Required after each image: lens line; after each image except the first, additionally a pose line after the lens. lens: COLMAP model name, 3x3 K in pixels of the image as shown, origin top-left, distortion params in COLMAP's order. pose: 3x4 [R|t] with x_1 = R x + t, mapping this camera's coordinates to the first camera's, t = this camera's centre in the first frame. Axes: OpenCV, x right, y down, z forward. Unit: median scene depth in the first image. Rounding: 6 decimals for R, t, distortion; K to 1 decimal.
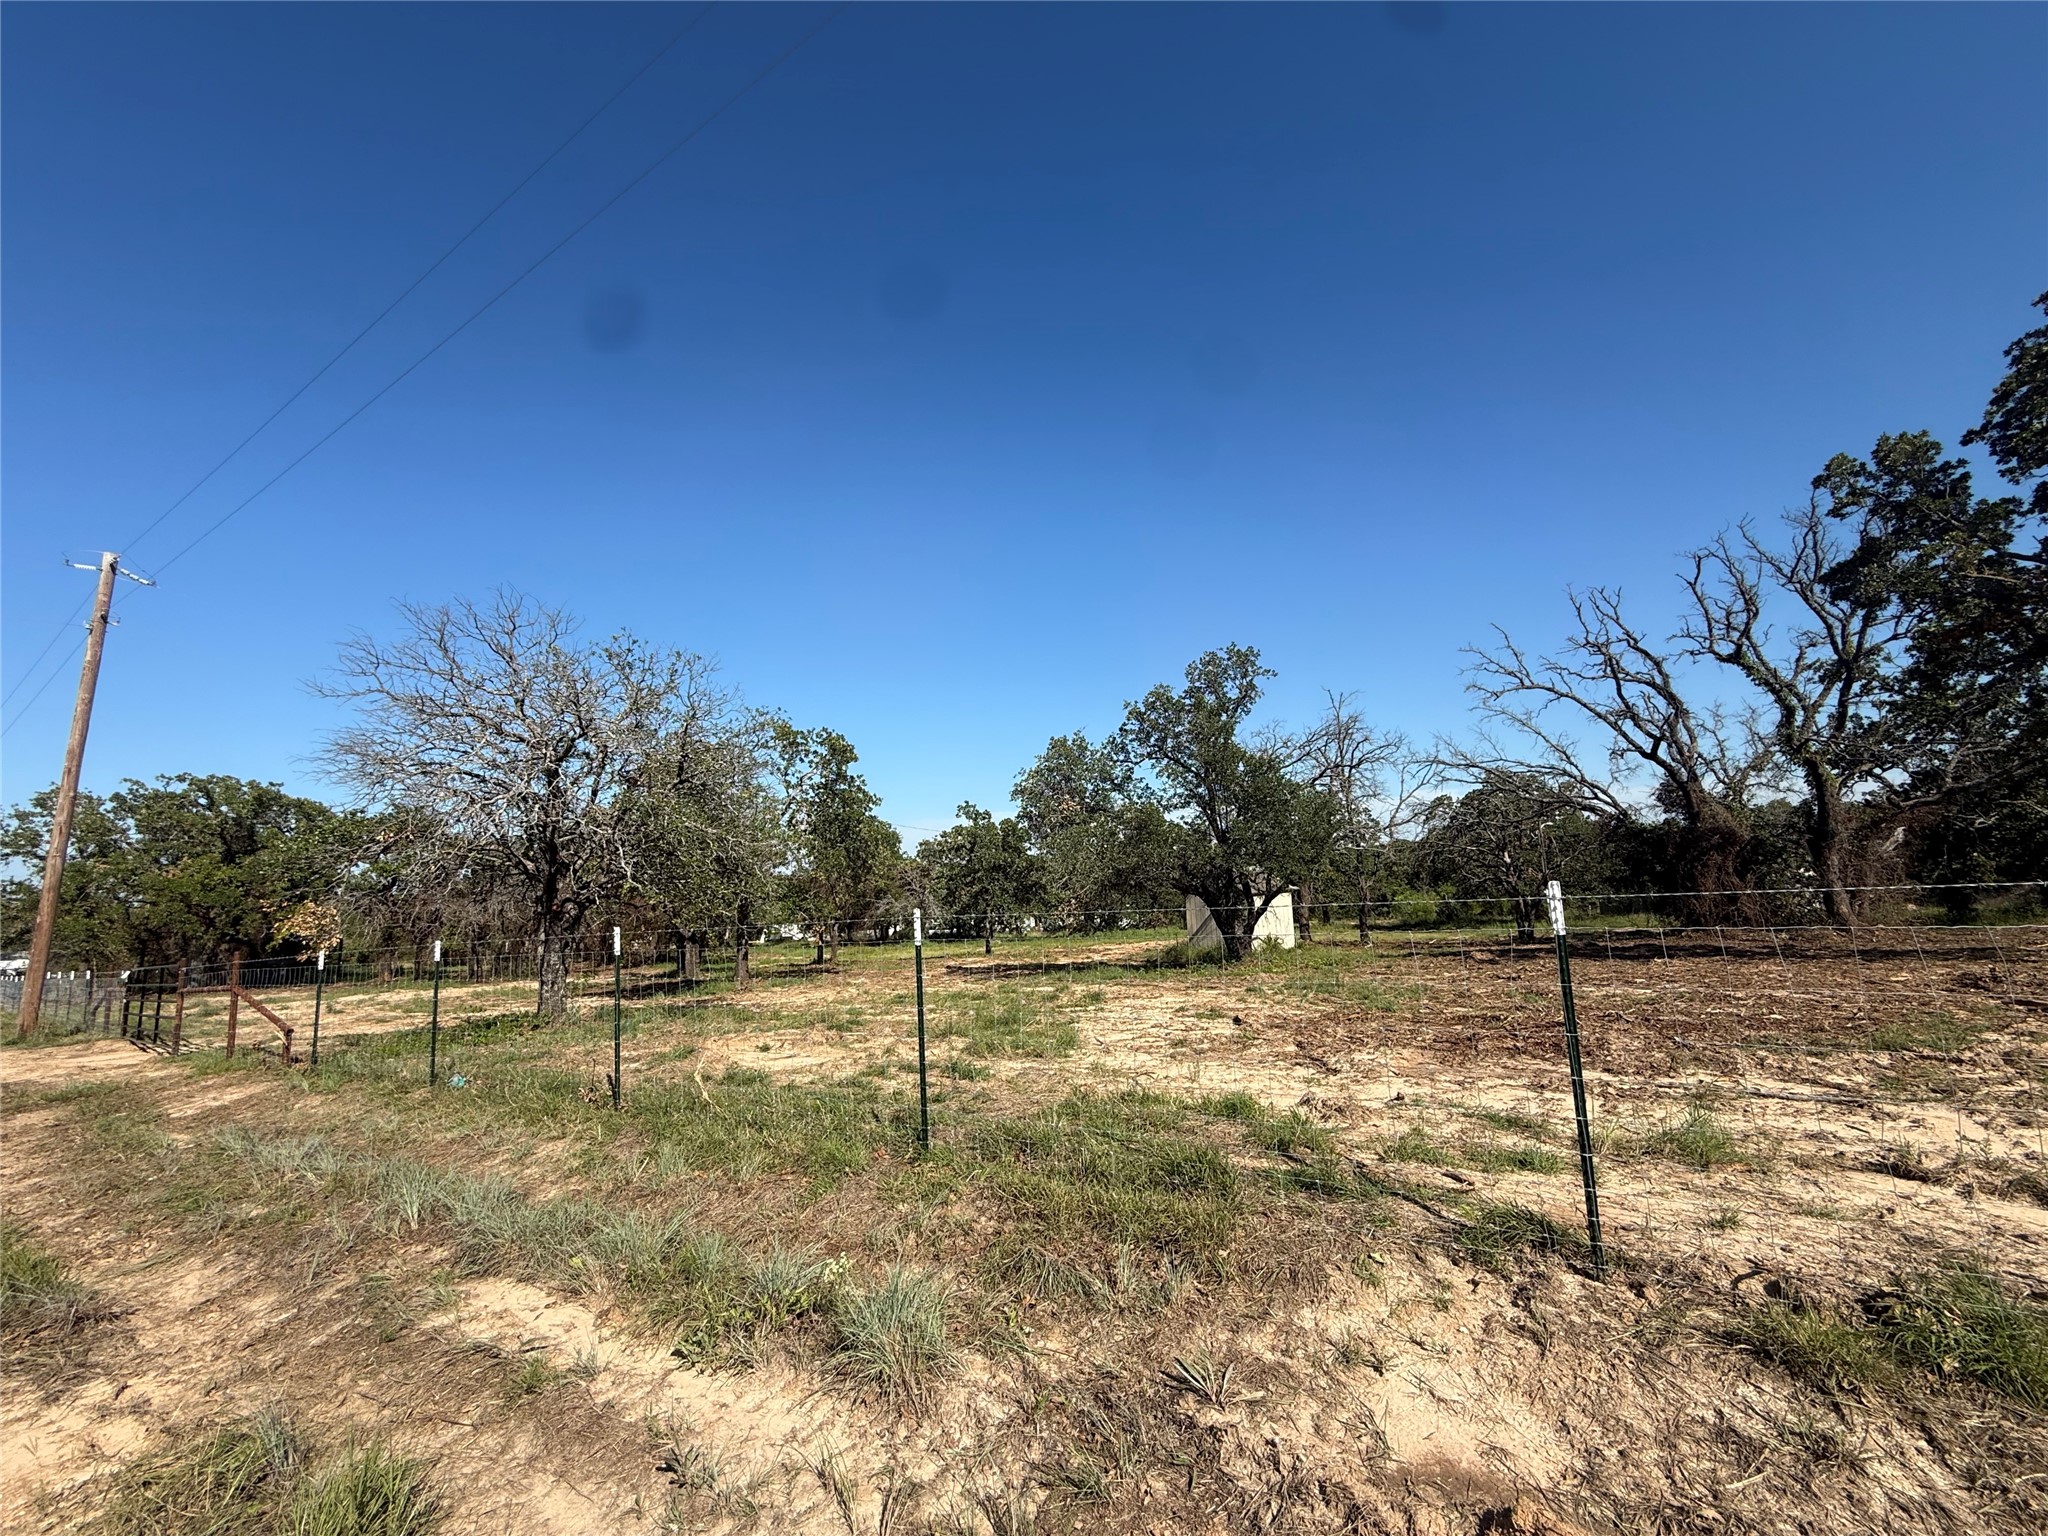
lens RADIAL K [[829.3, 0, 986.4], [0, 829.3, 774.7], [0, 0, 1]] dist [0.000330, 0.000161]
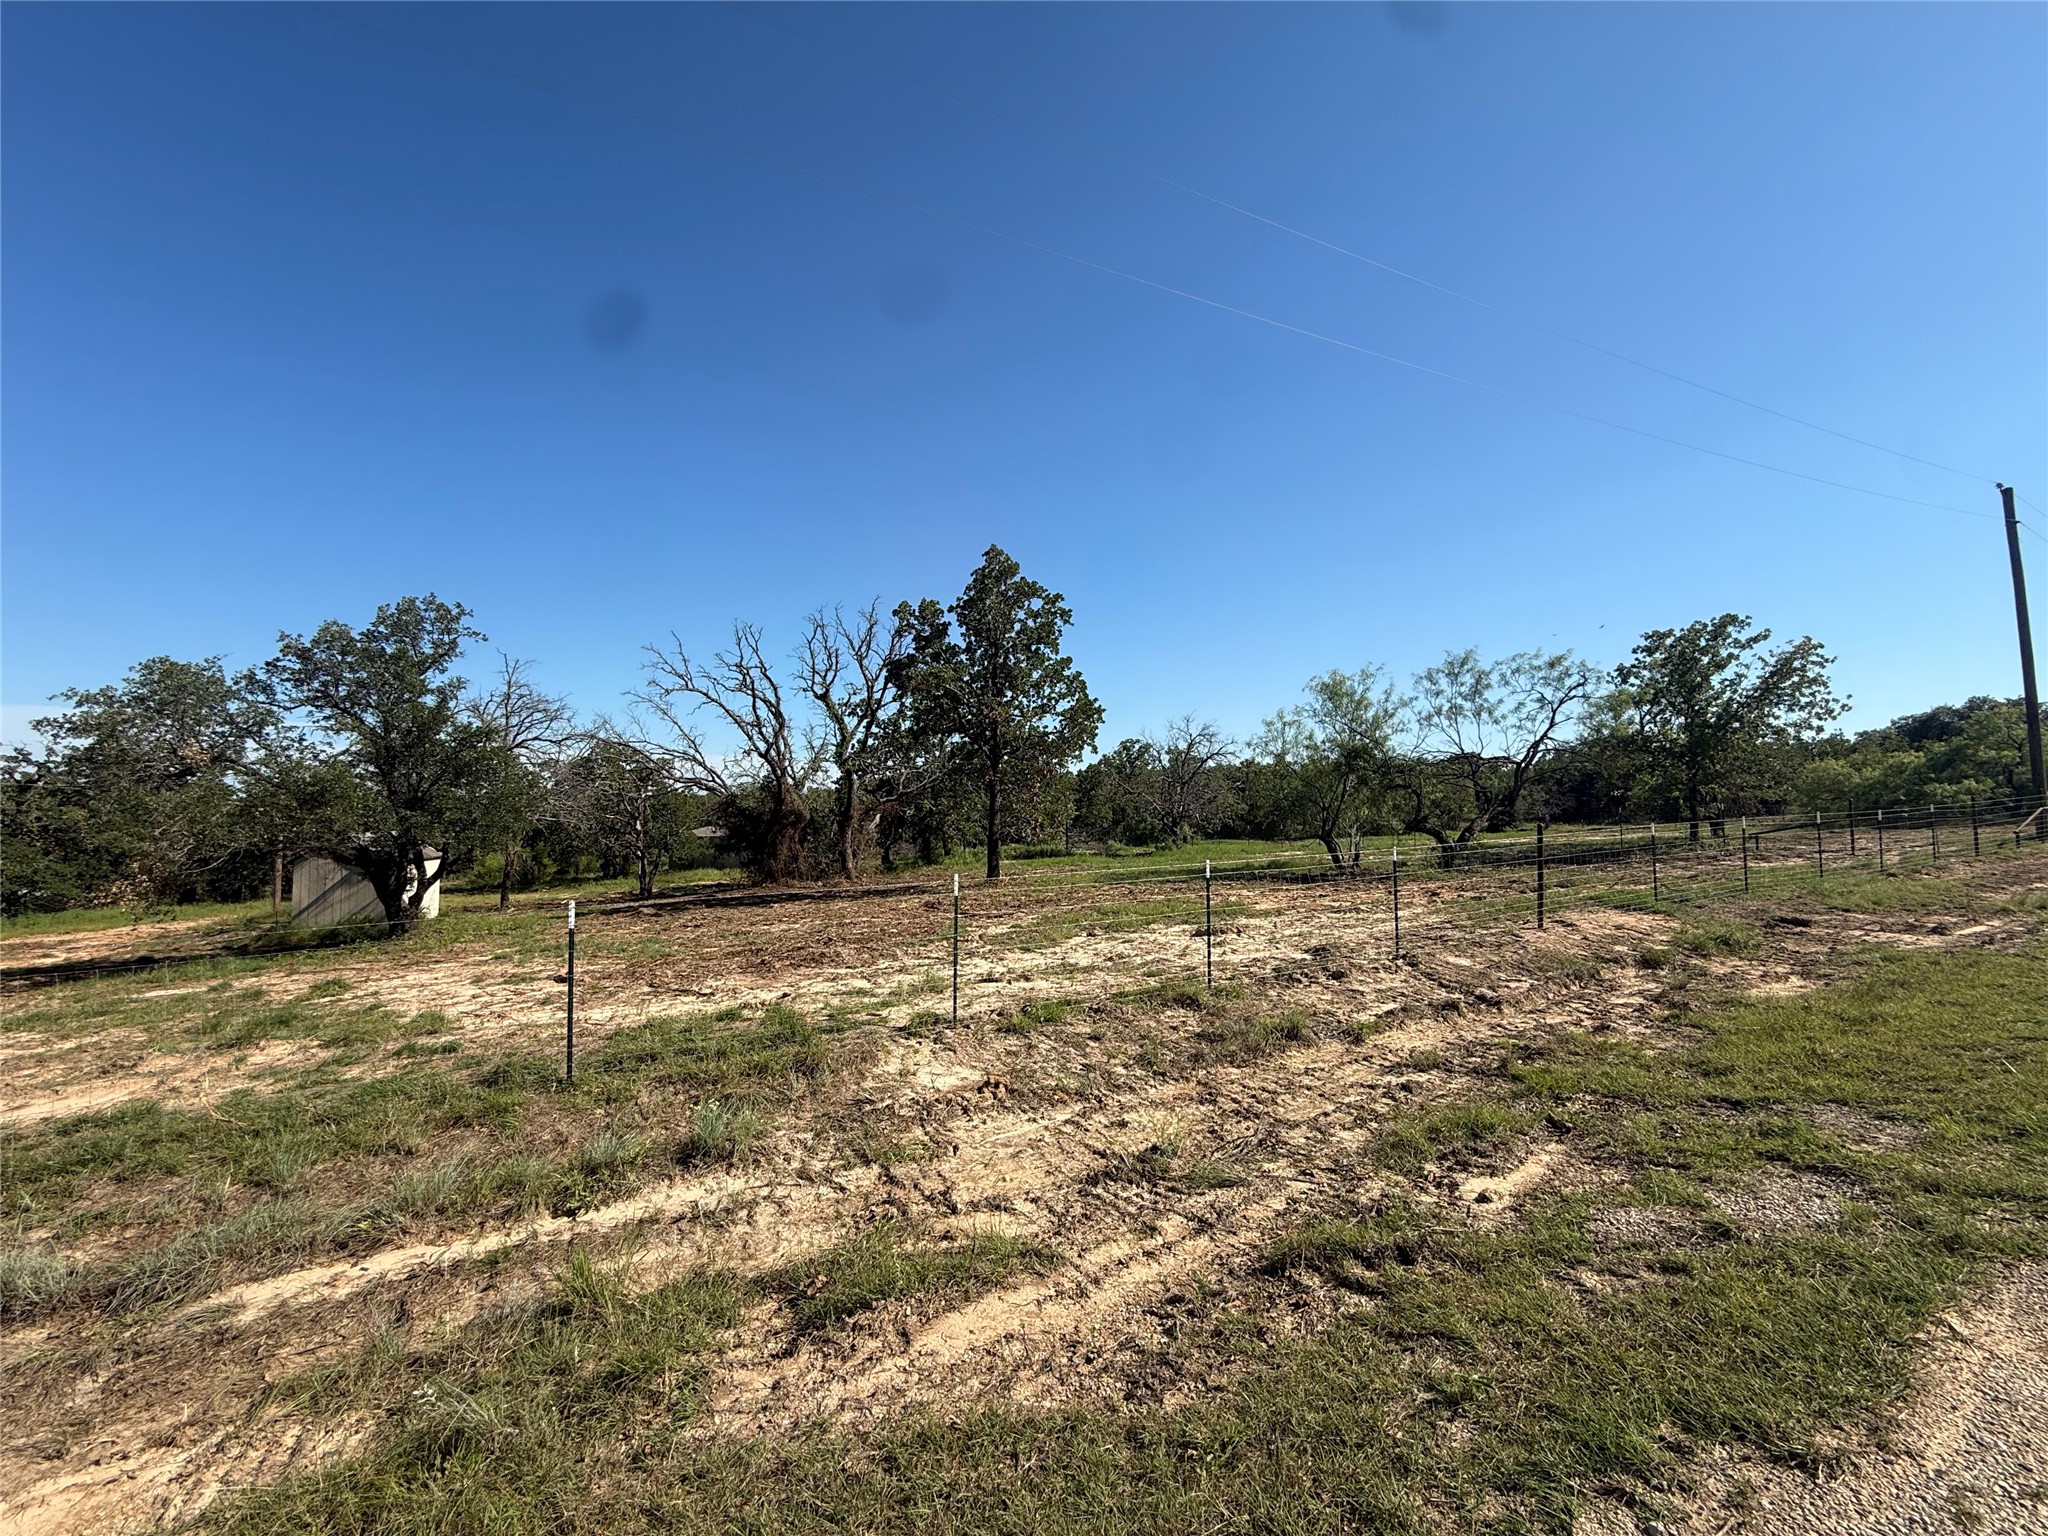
lens RADIAL K [[821.9, 0, 1024.0], [0, 821.9, 768.0], [0, 0, 1]] dist [0.000298, 0.000314]
pose [[0.494420, 0.080167, 0.865519, -0.162033], [-0.114683, 0.993050, -0.026467, -0.017004], [-0.861625, -0.086174, 0.500177, -0.044280]]
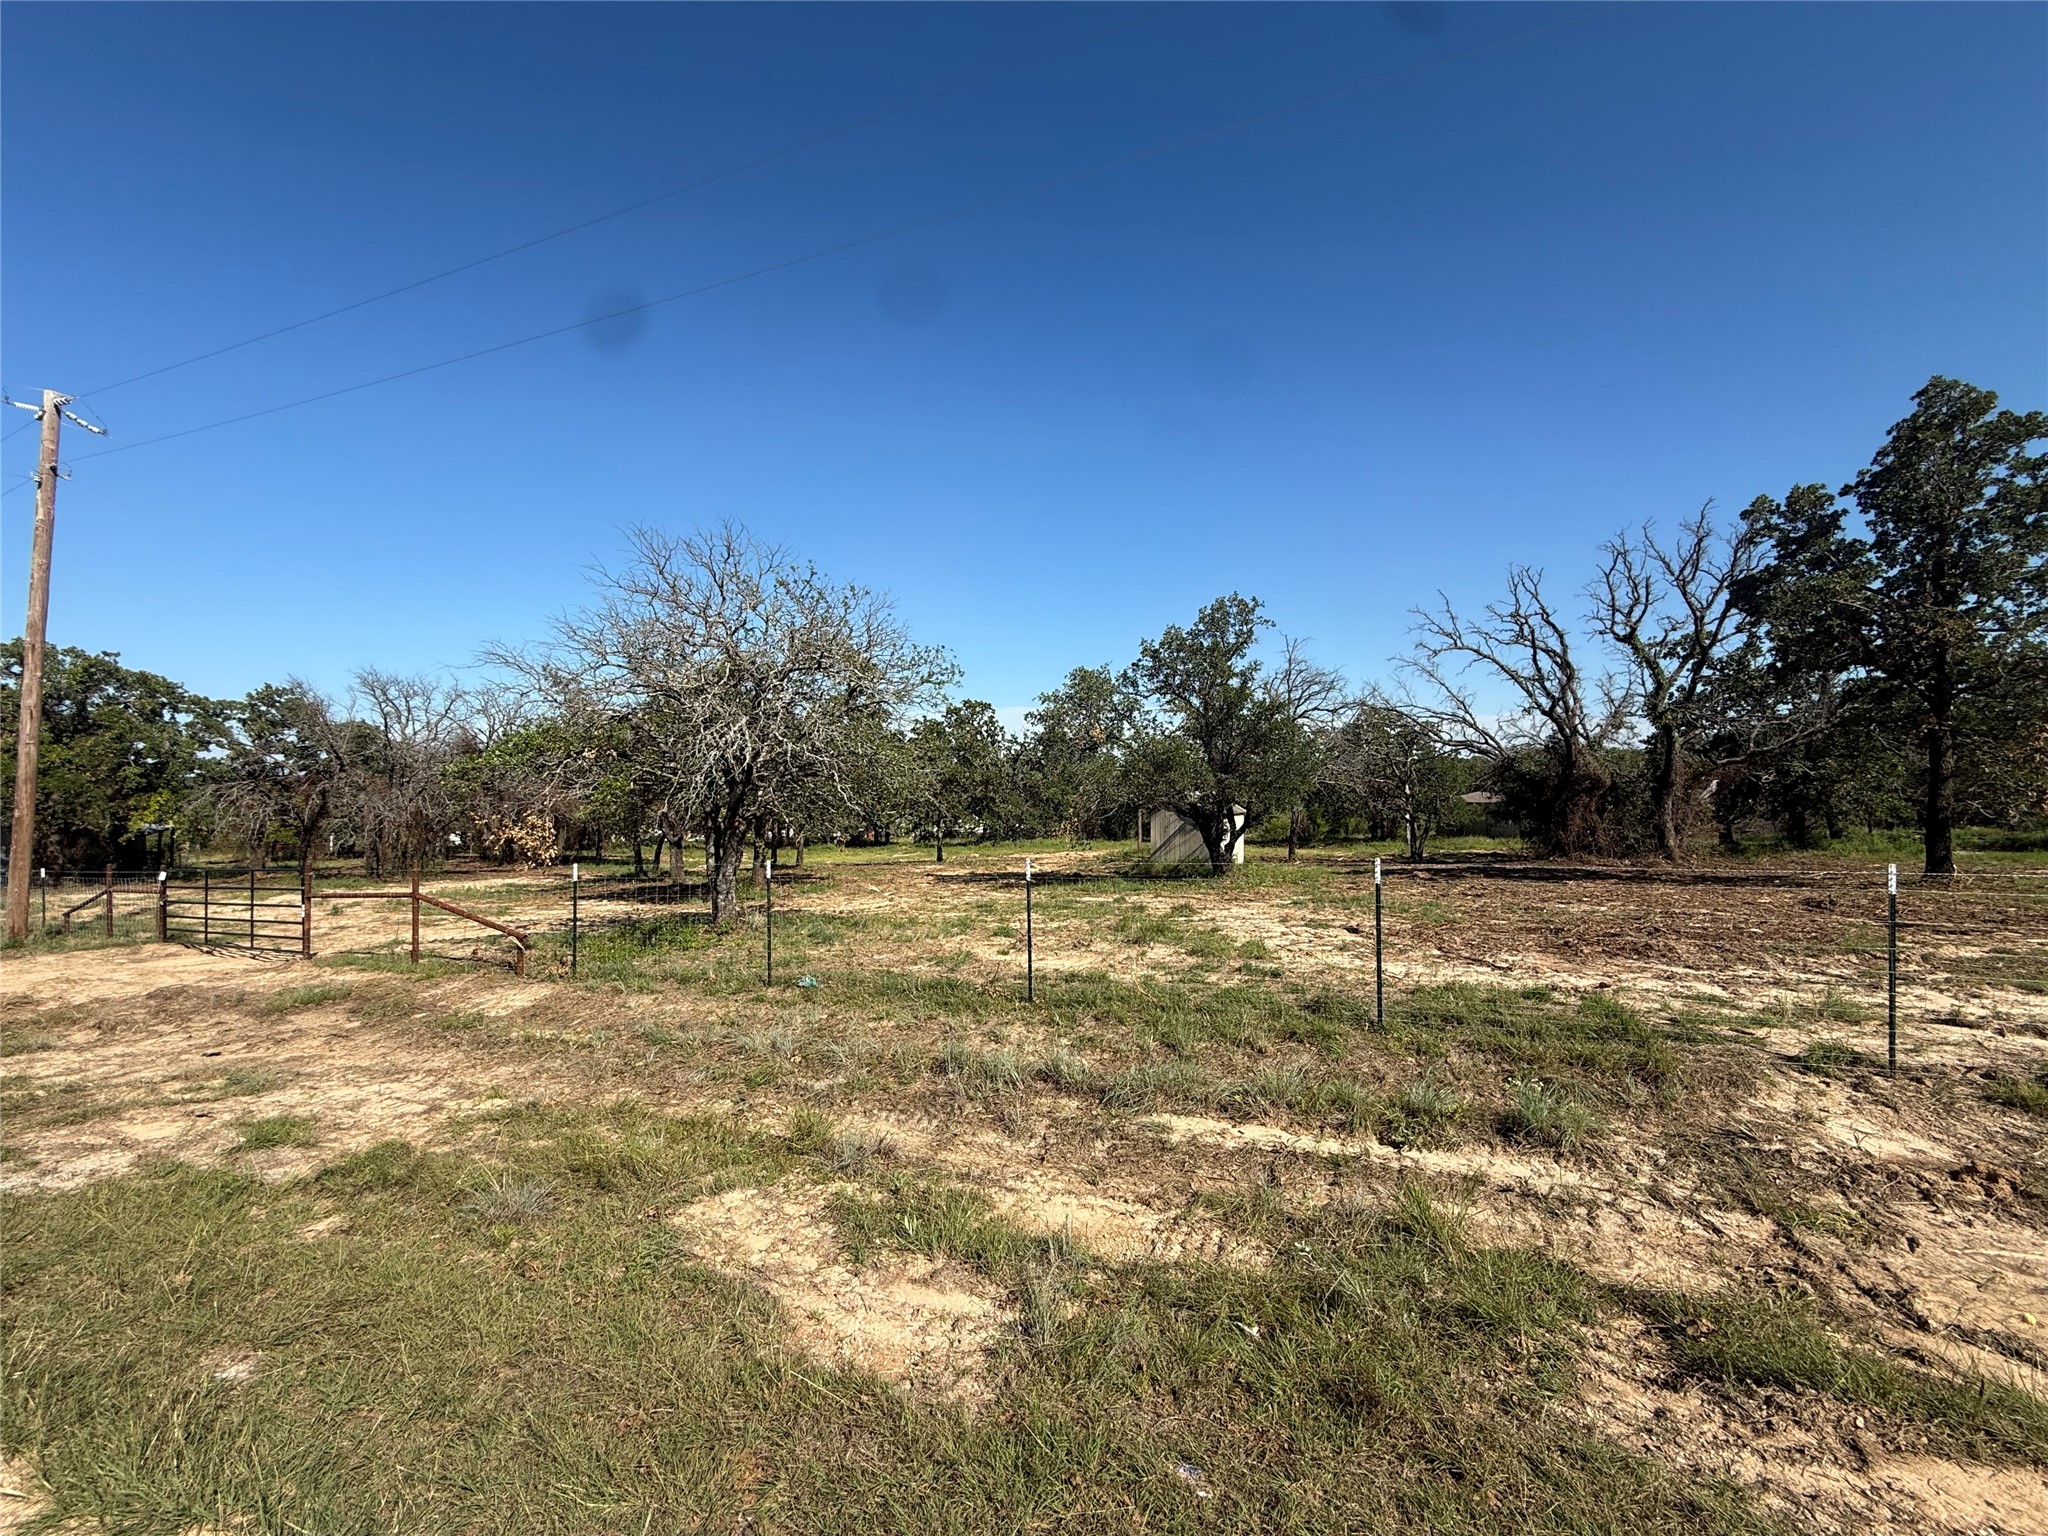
lens RADIAL K [[821.9, 0, 1024.0], [0, 821.9, 768.0], [0, 0, 1]] dist [0.000298, 0.000314]
pose [[0.982317, 0.038768, 0.183167, -0.172925], [-0.057200, 0.993693, 0.096446, -0.016130], [-0.178273, -0.105217, 0.978339, -0.042500]]
